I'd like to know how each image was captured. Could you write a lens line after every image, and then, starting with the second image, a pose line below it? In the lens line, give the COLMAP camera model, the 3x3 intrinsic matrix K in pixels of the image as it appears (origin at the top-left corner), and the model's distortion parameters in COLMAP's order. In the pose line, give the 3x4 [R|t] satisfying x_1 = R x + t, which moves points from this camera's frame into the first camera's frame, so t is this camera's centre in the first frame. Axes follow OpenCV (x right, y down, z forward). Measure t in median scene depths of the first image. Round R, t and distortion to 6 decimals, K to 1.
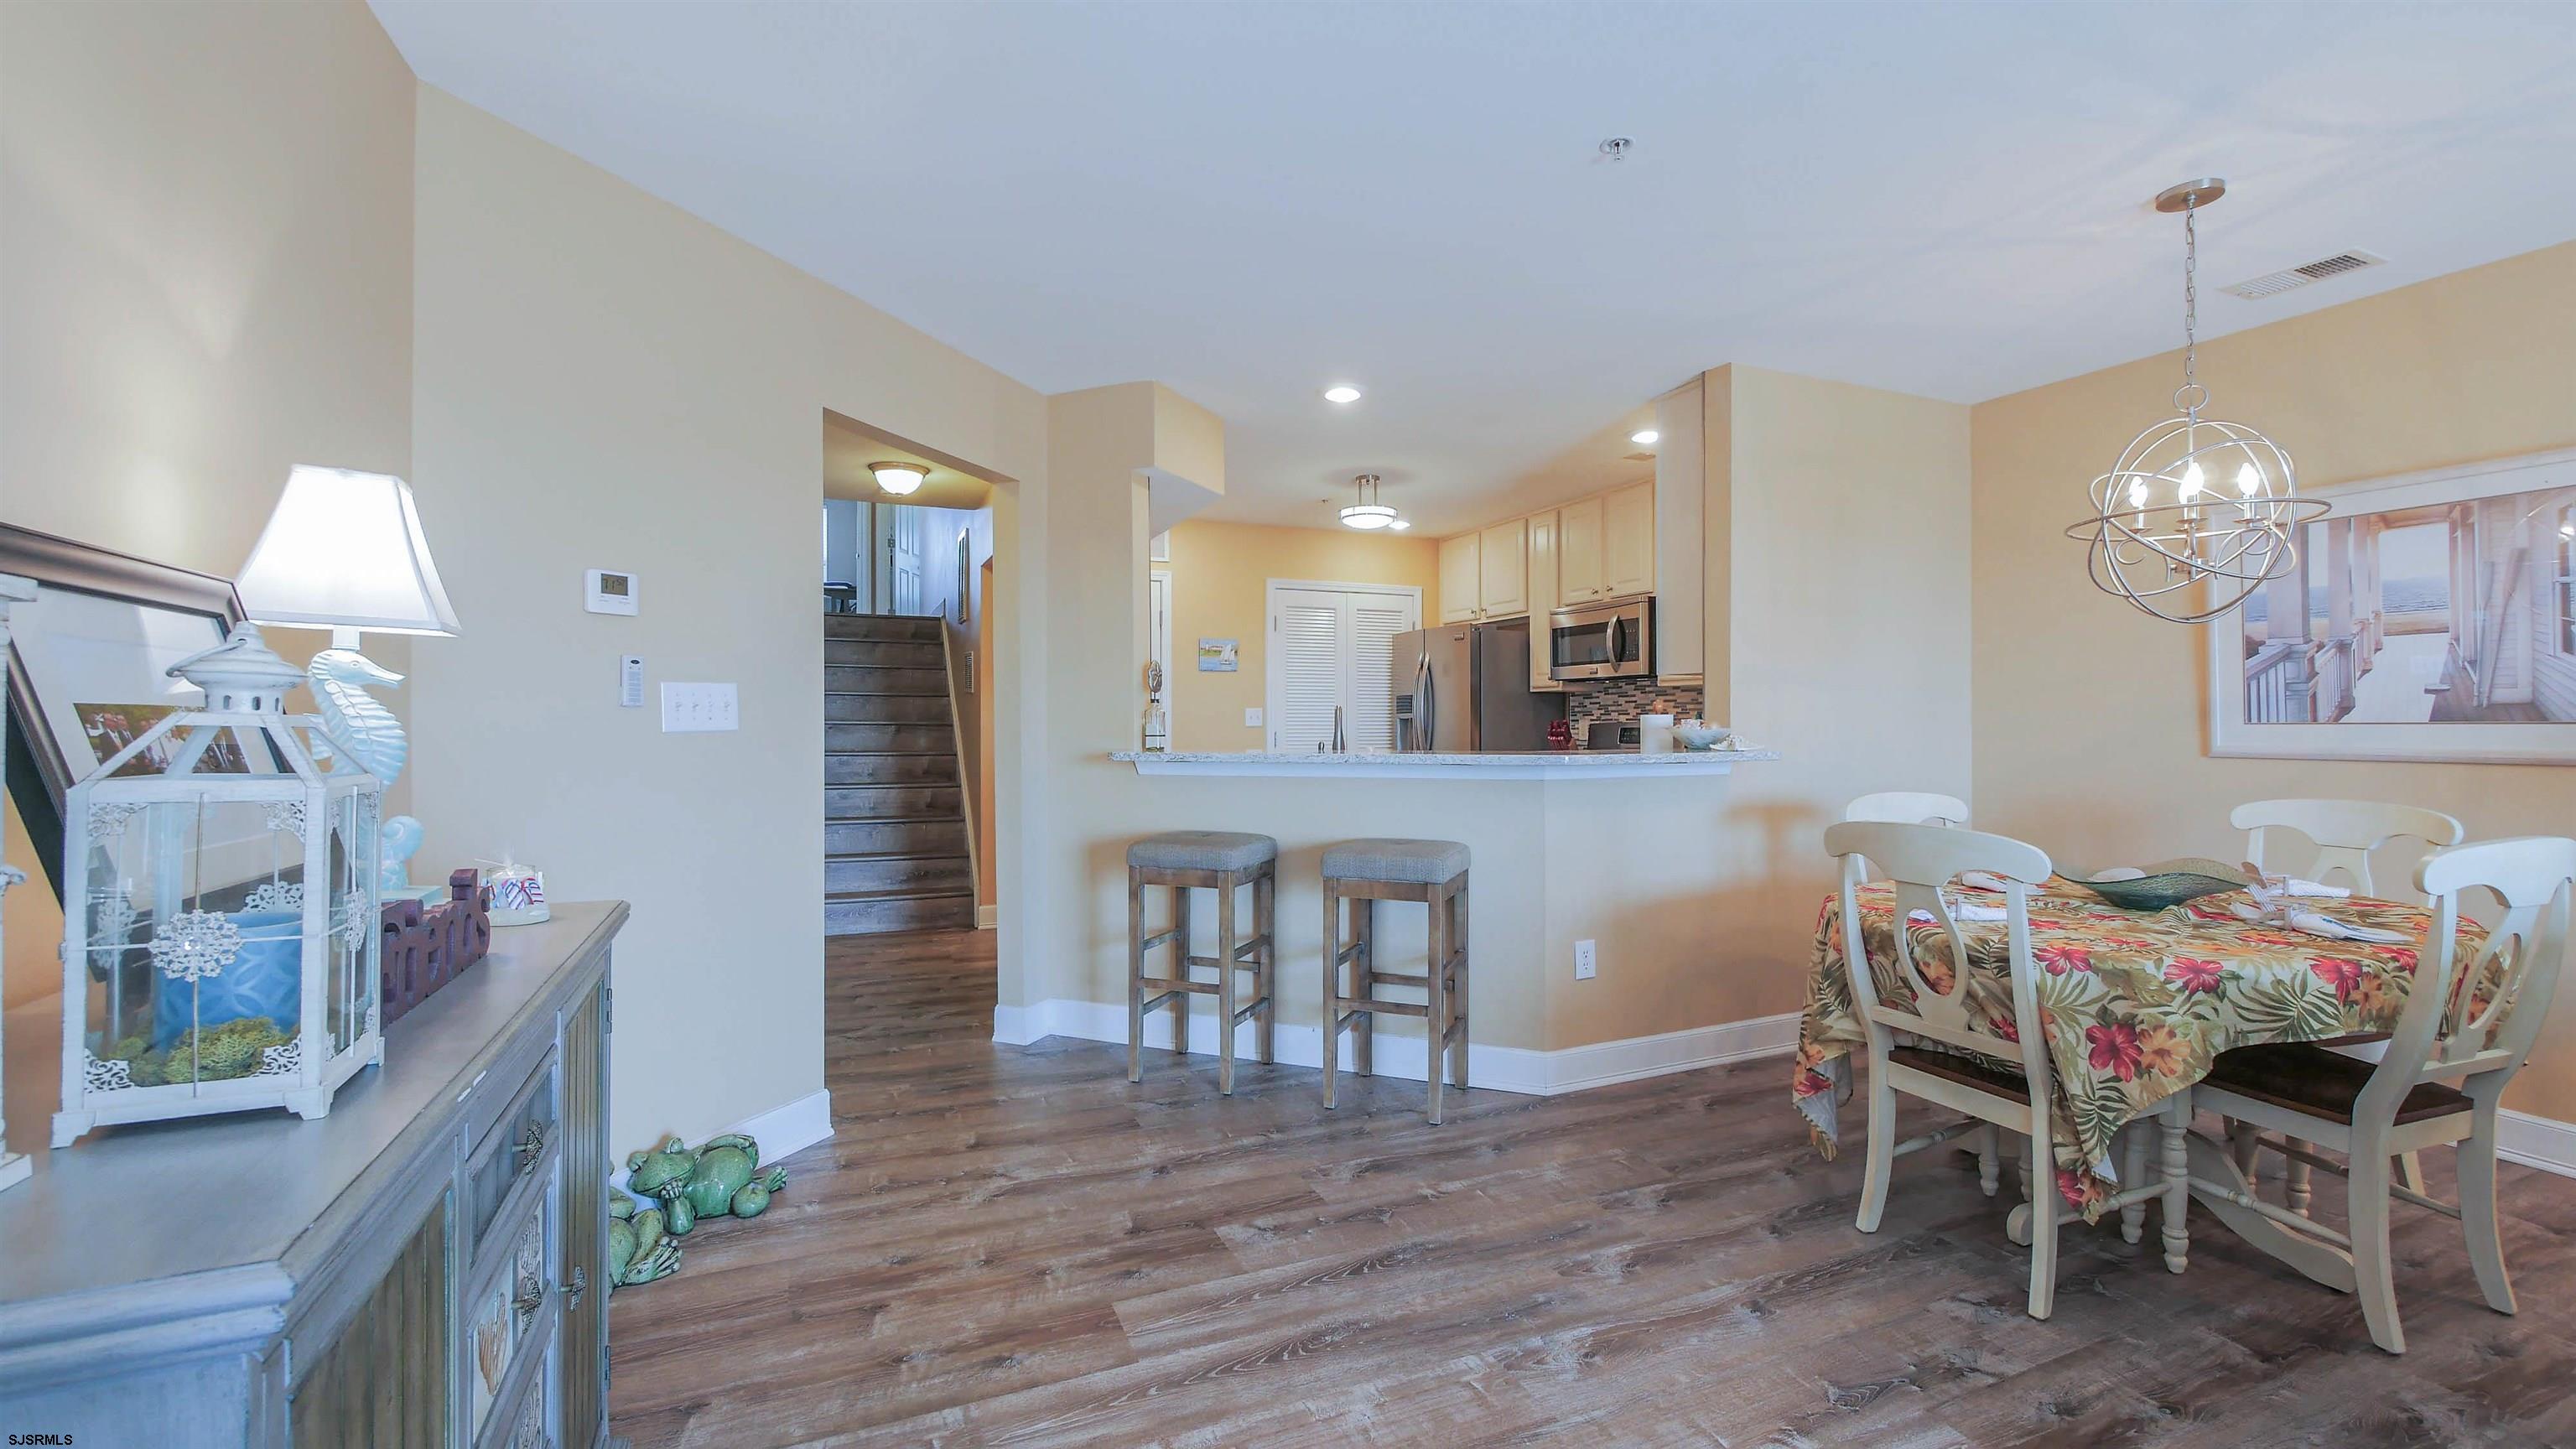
lens RADIAL K [[1064.5, 0, 1285.8], [0, 1064.5, 724.9], [0, 0, 1]] dist [-0.009608, 0.001546]
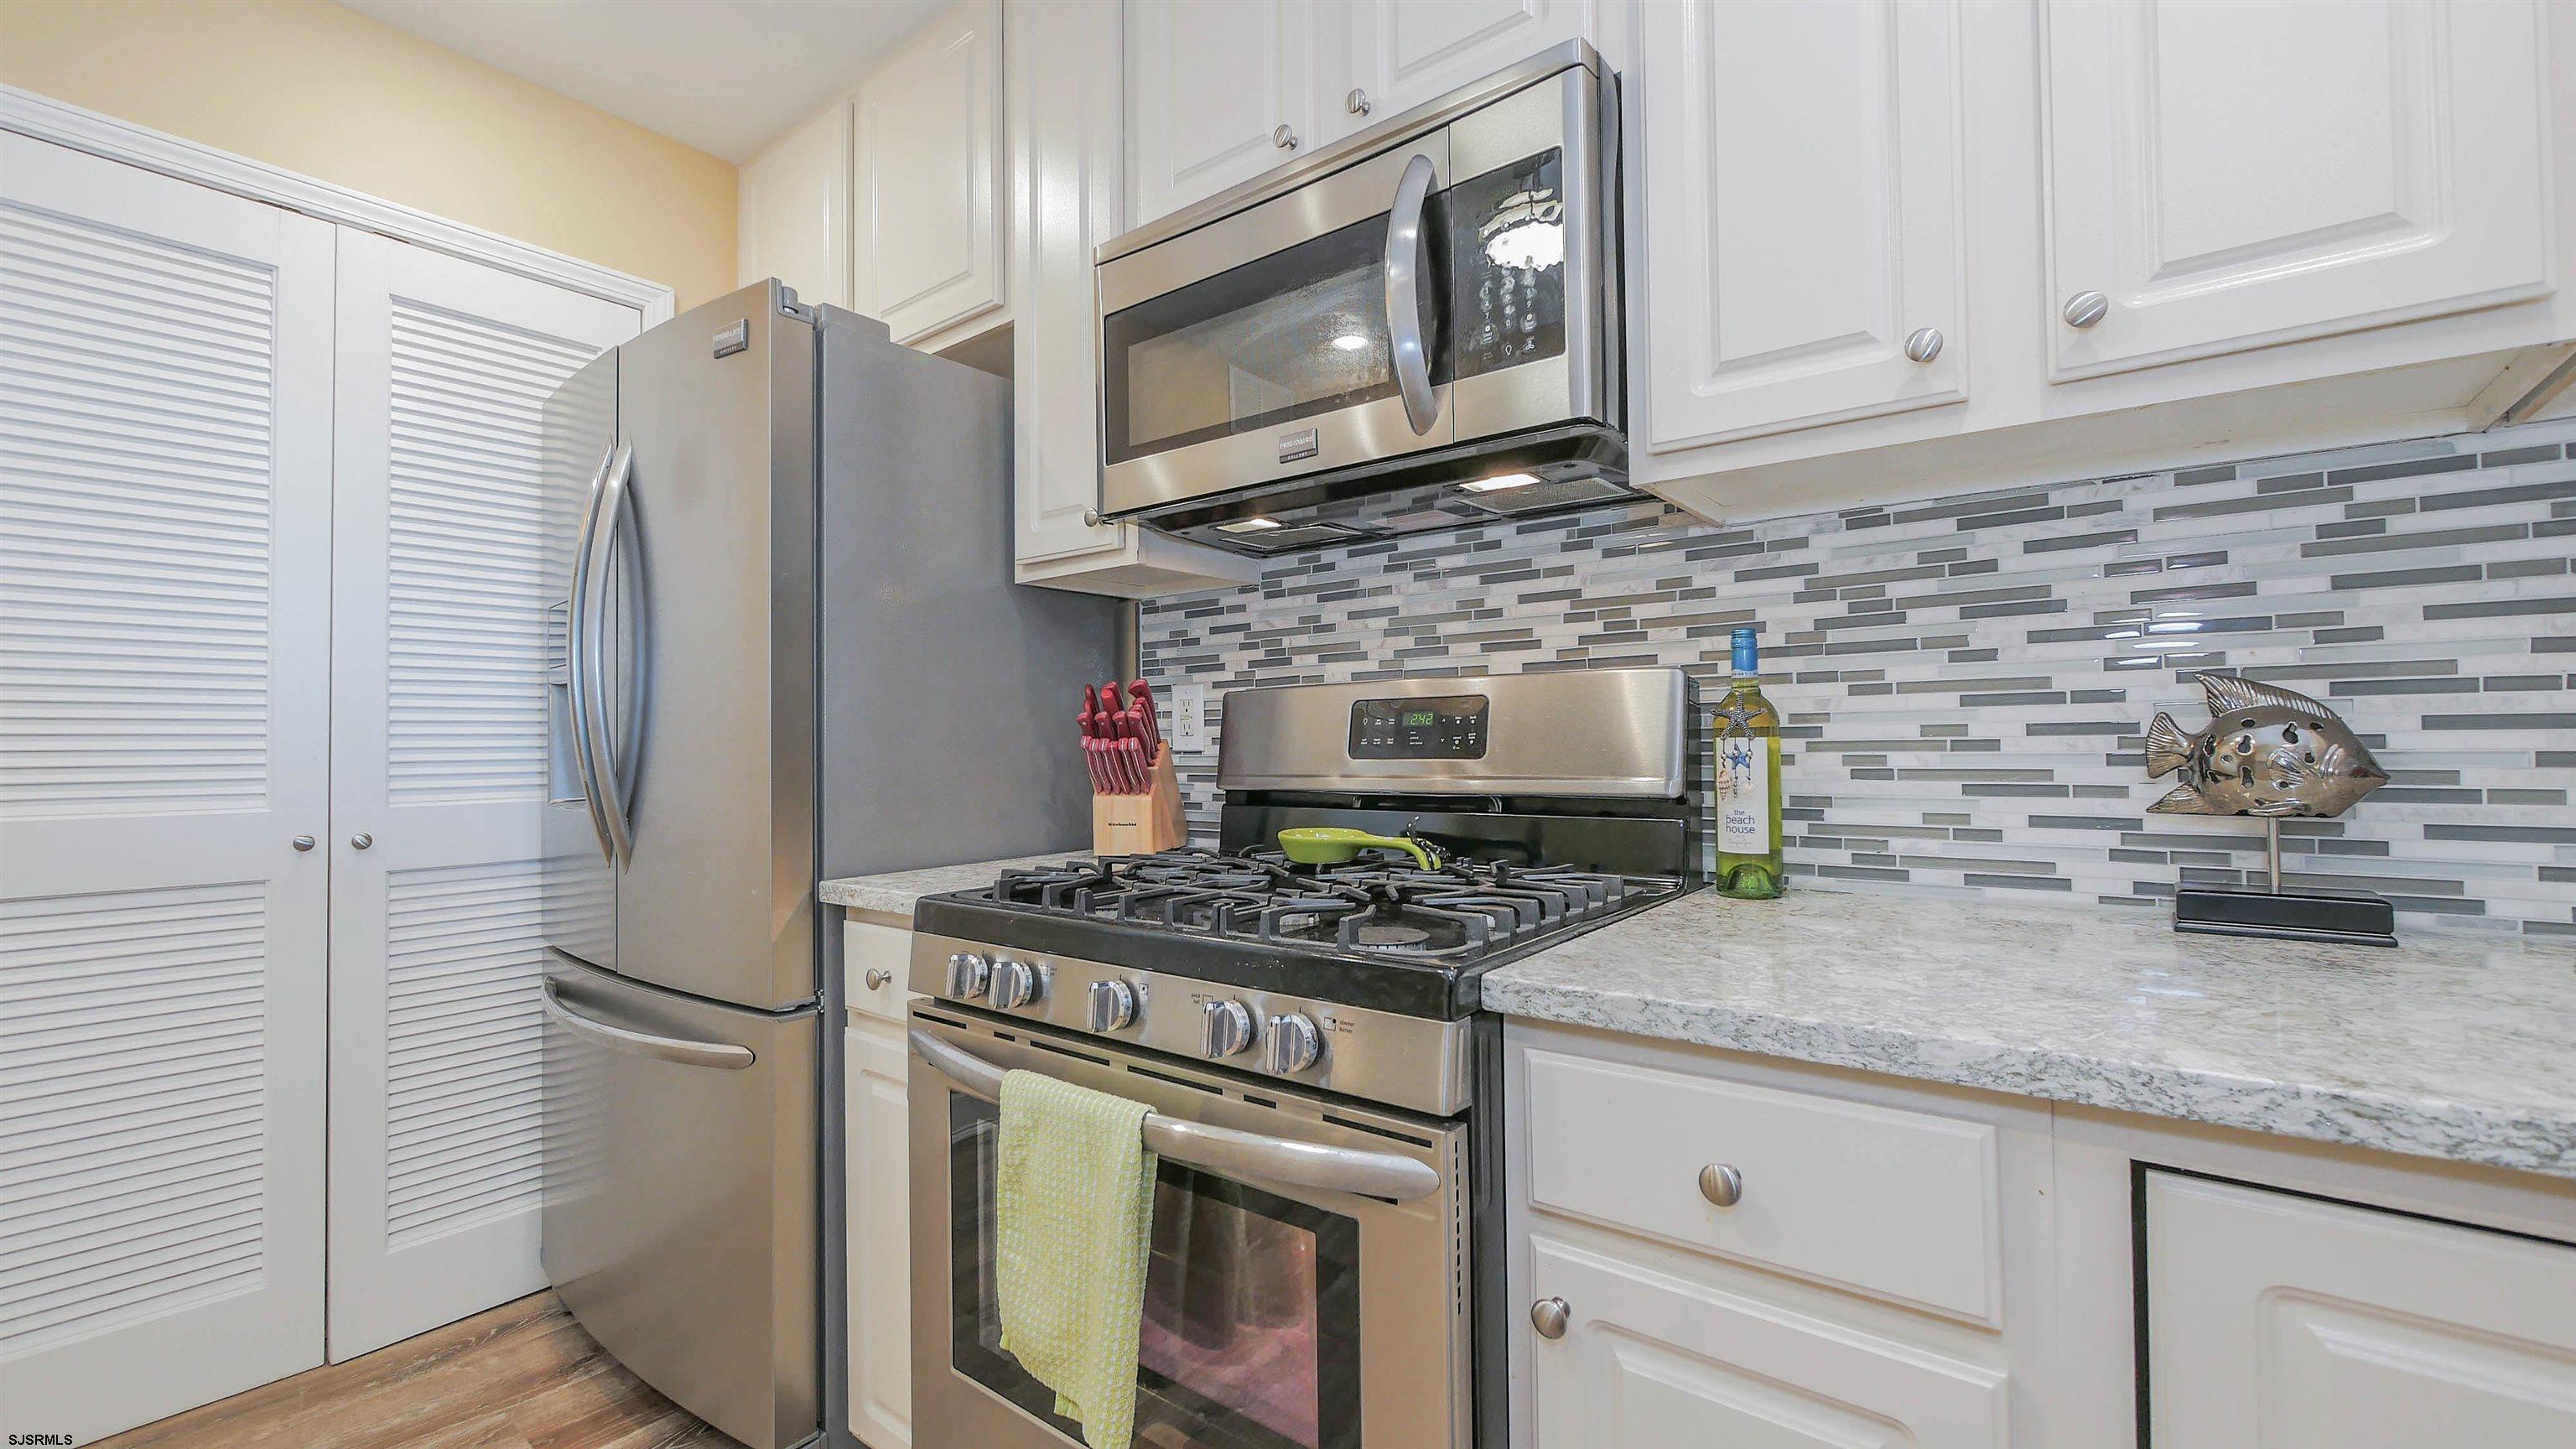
lens RADIAL K [[1064.5, 0, 1281.9], [0, 1064.5, 722.5], [0, 0, 1]] dist [-0.009608, 0.001546]
pose [[0.882485, 0.002969, 0.470332, 0.264139], [0.008100, 0.999736, -0.021509, 0.021216], [-0.470271, 0.022791, 0.882228, 1.192025]]
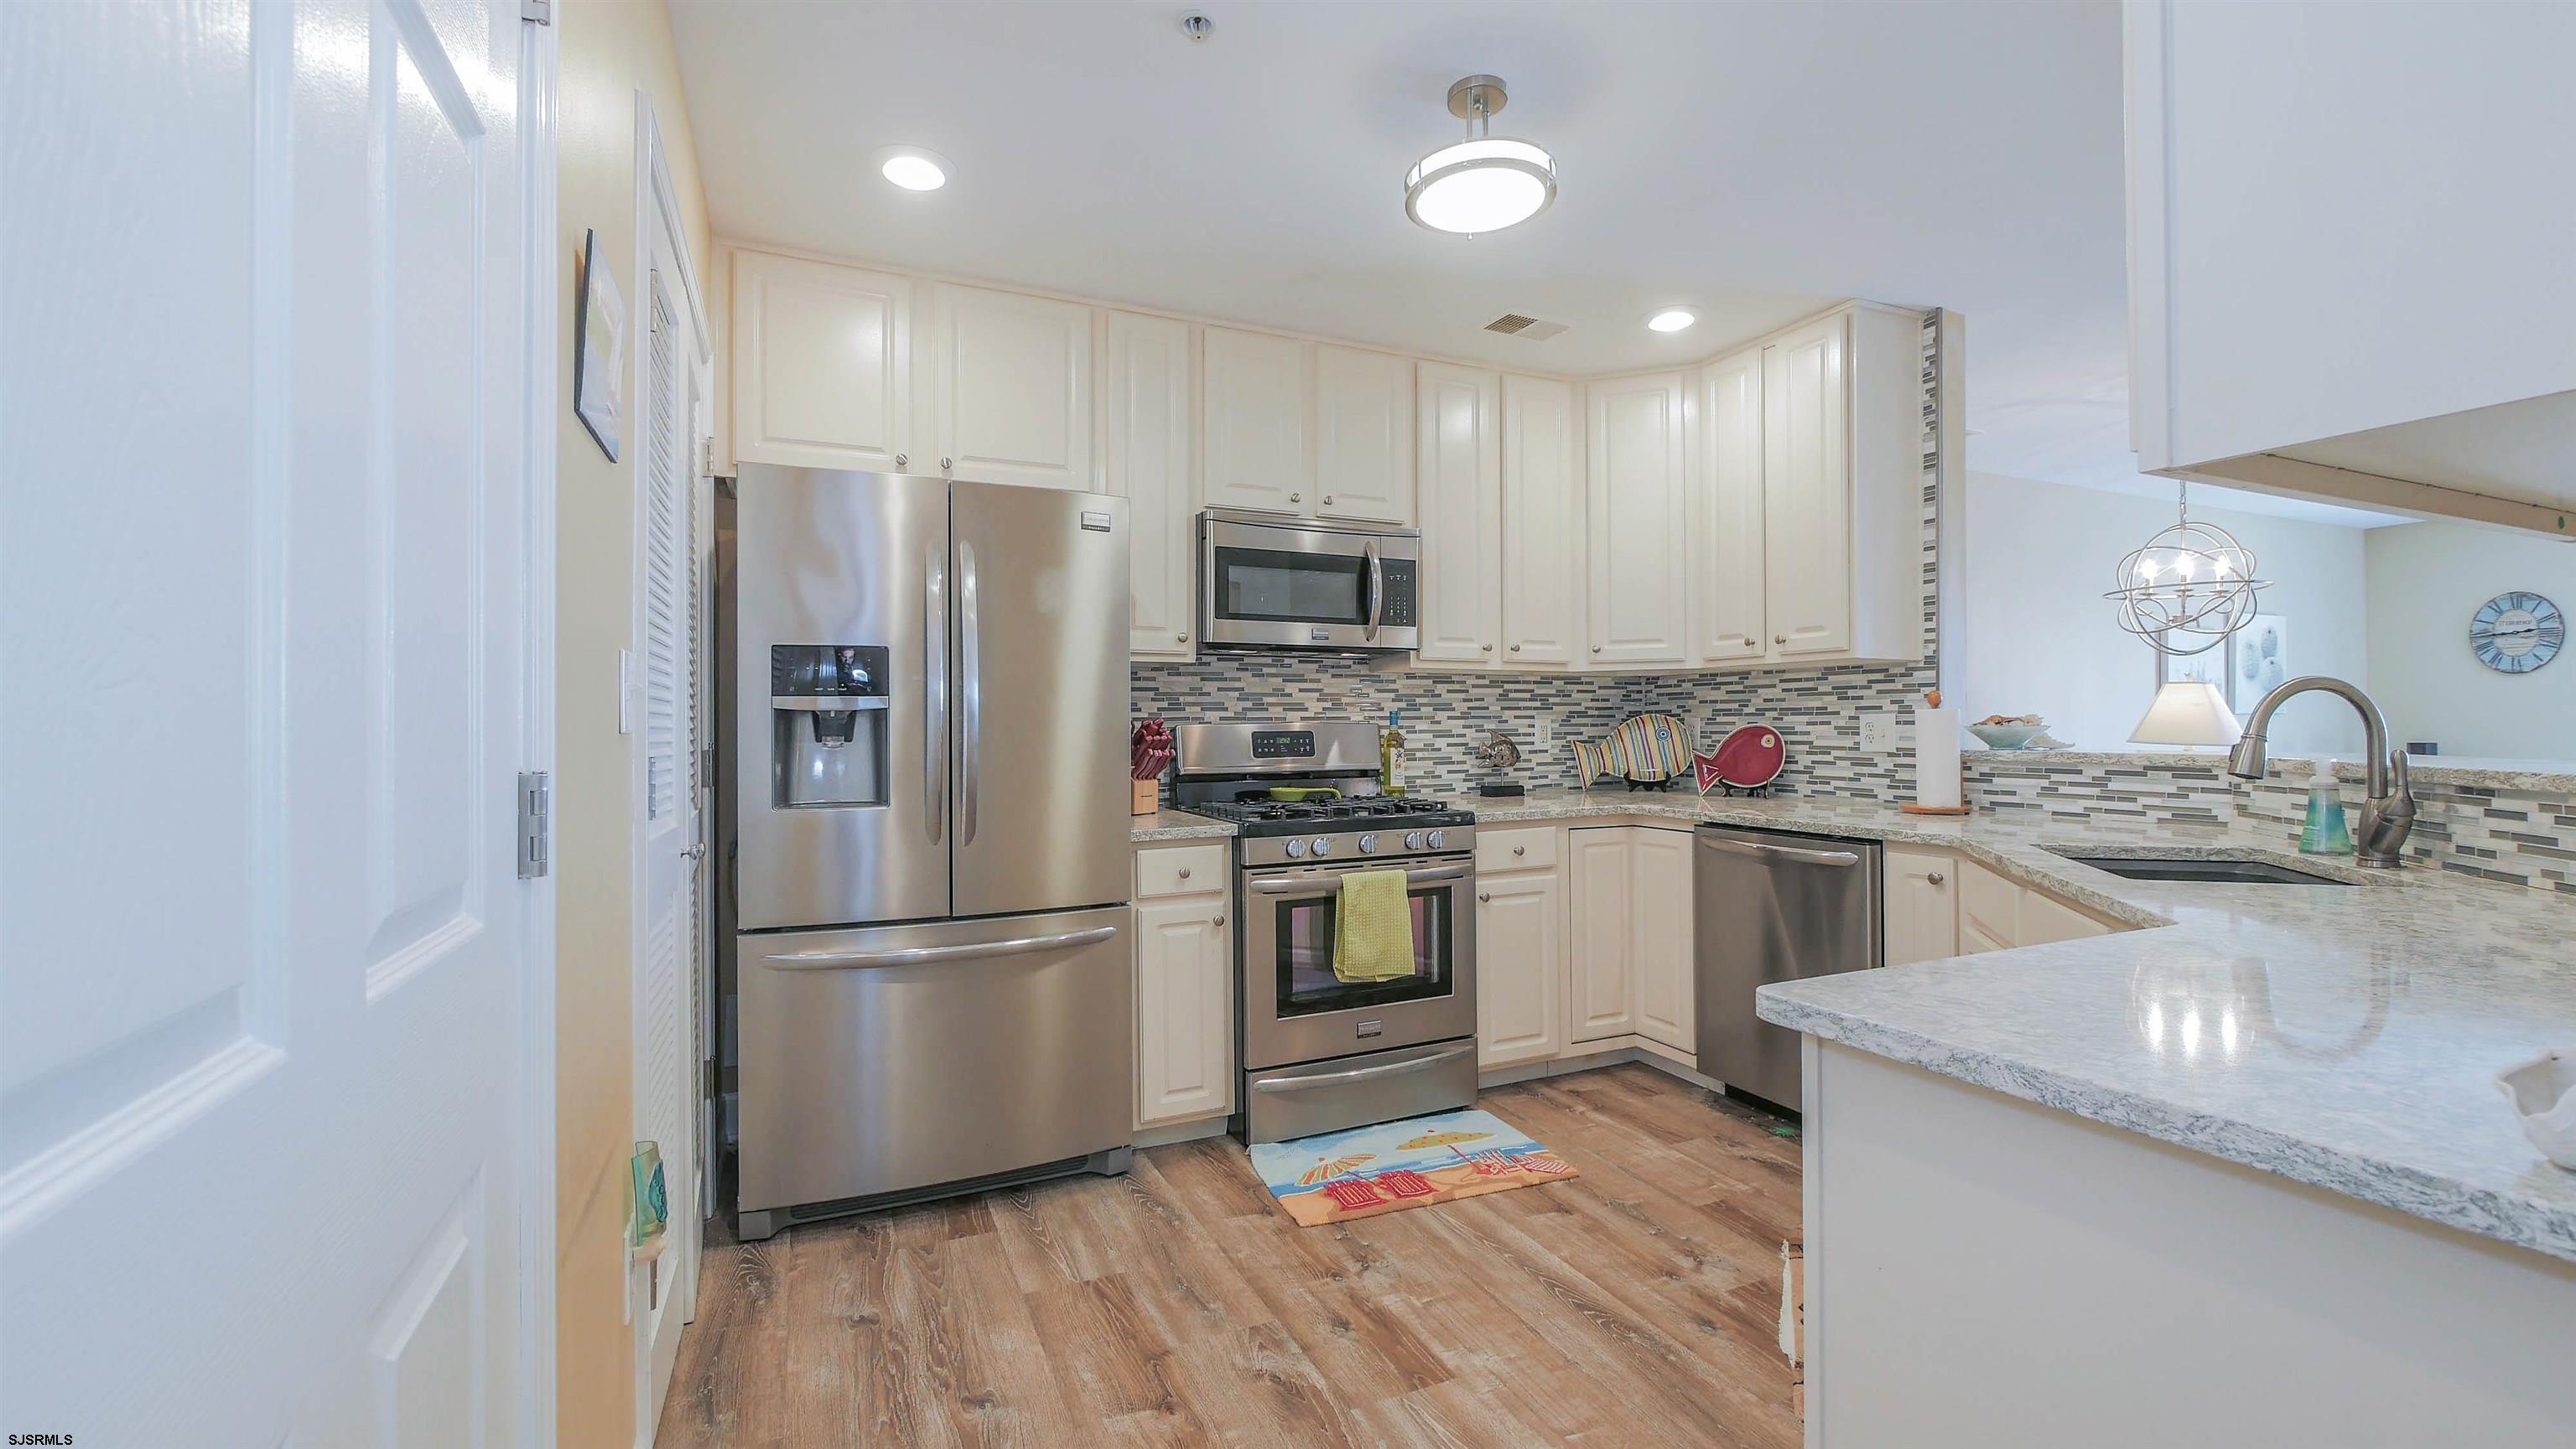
lens RADIAL K [[1064.5, 0, 1292.0], [0, 1064.5, 718.8], [0, 0, 1]] dist [-0.009608, 0.001546]
pose [[-0.020356, 0.010821, 0.999734, -0.442064], [0.007496, 0.999915, -0.010671, 0.002724], [-0.999765, 0.007277, -0.020435, 1.534006]]
